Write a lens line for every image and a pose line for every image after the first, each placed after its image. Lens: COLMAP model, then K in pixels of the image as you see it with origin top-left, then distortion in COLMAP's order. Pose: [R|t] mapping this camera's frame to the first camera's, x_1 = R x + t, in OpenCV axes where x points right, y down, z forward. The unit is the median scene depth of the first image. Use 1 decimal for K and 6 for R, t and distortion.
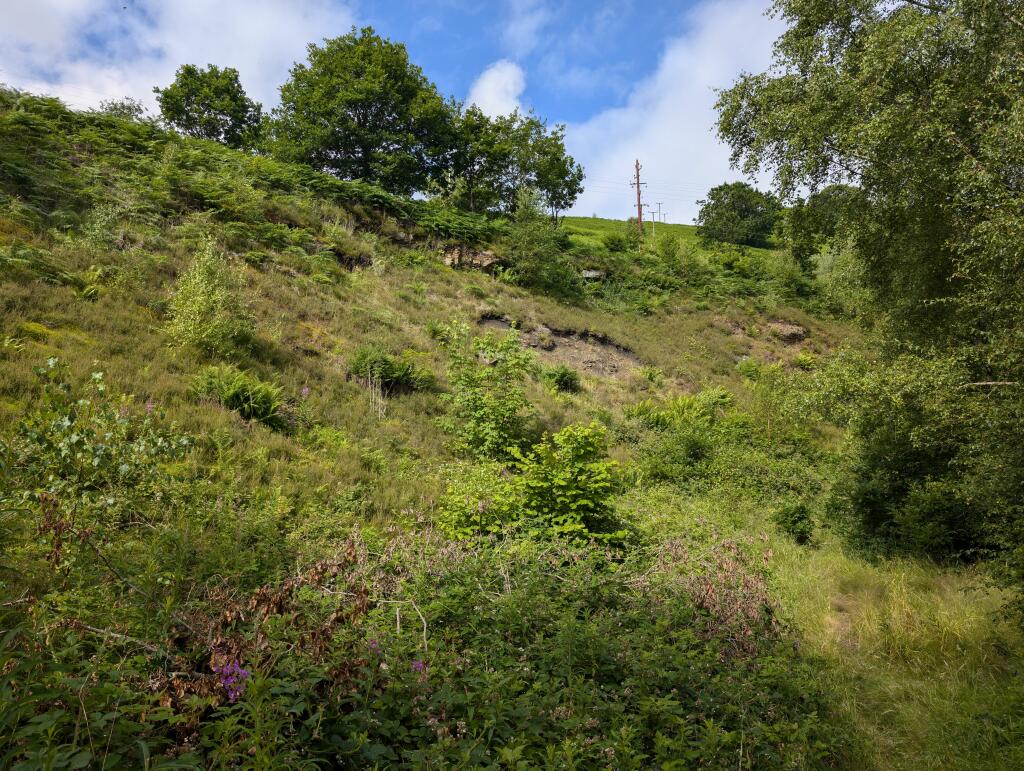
lens RADIAL K [[717.4, 0, 512.1], [0, 717.4, 385.6], [0, 0, 1]] dist [0.003495, -0.001953]
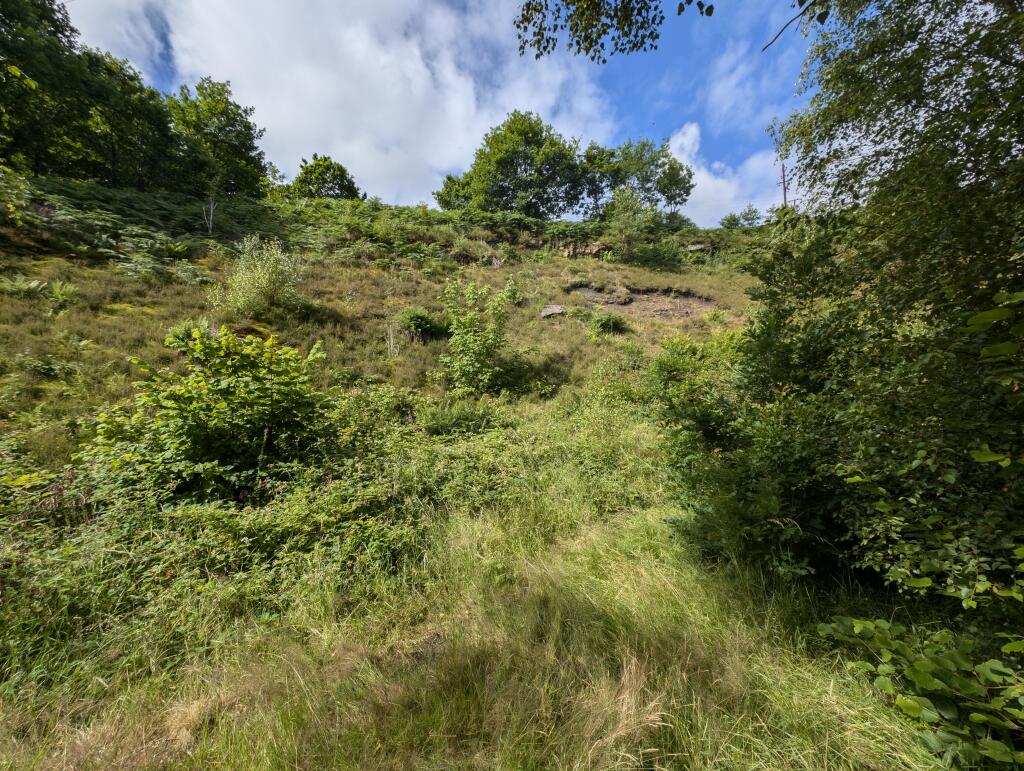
lens RADIAL K [[357.9, 0, 512.0], [0, 357.9, 384.9], [0, 0, 1]] dist [0.012560, 0.000058]
pose [[0.853359, -0.002487, -0.521317, 0.201838], [0.056759, 0.994487, 0.088167, 0.027032], [0.518224, -0.104828, 0.848796, 0.266273]]
